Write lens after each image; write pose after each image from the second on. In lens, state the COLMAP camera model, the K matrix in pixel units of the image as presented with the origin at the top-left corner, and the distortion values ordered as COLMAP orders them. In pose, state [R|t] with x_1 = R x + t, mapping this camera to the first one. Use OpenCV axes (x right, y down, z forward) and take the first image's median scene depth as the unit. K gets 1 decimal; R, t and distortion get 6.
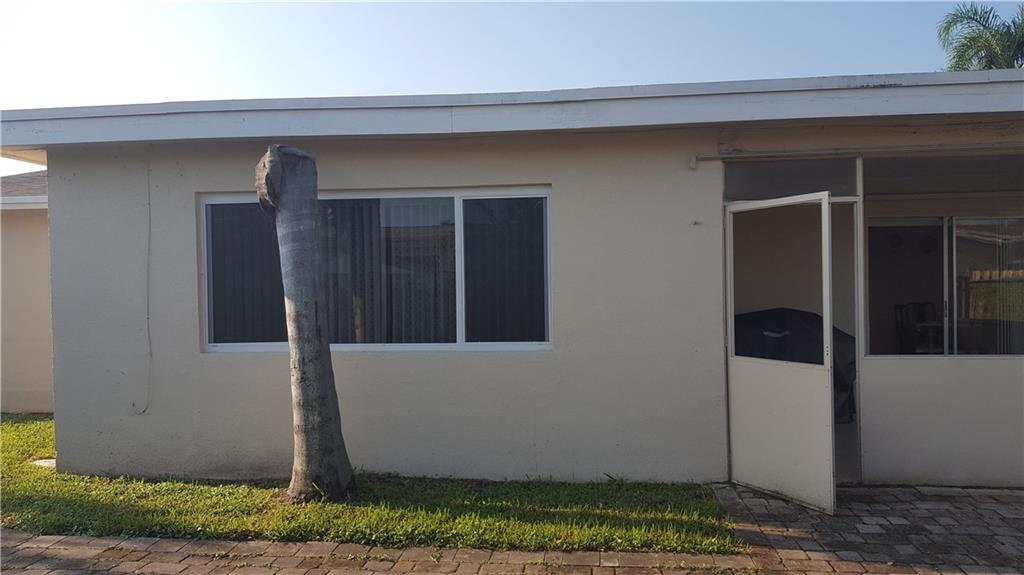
lens RADIAL K [[761.0, 0, 511.2], [0, 761.0, 291.7], [0, 0, 1]] dist [0.064974, -0.099330]
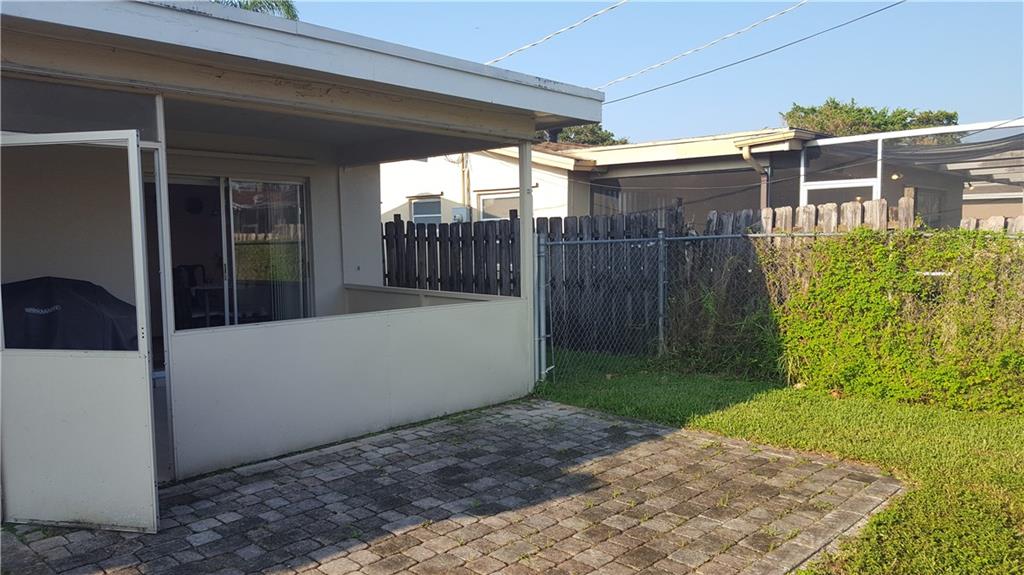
lens RADIAL K [[761.0, 0, 511.2], [0, 761.0, 291.7], [0, 0, 1]] dist [0.064974, -0.099330]
pose [[0.605514, -0.052130, 0.794125, 0.012196], [0.012240, 0.998344, 0.056203, -0.005053], [-0.795740, -0.024311, 0.605150, 0.200108]]
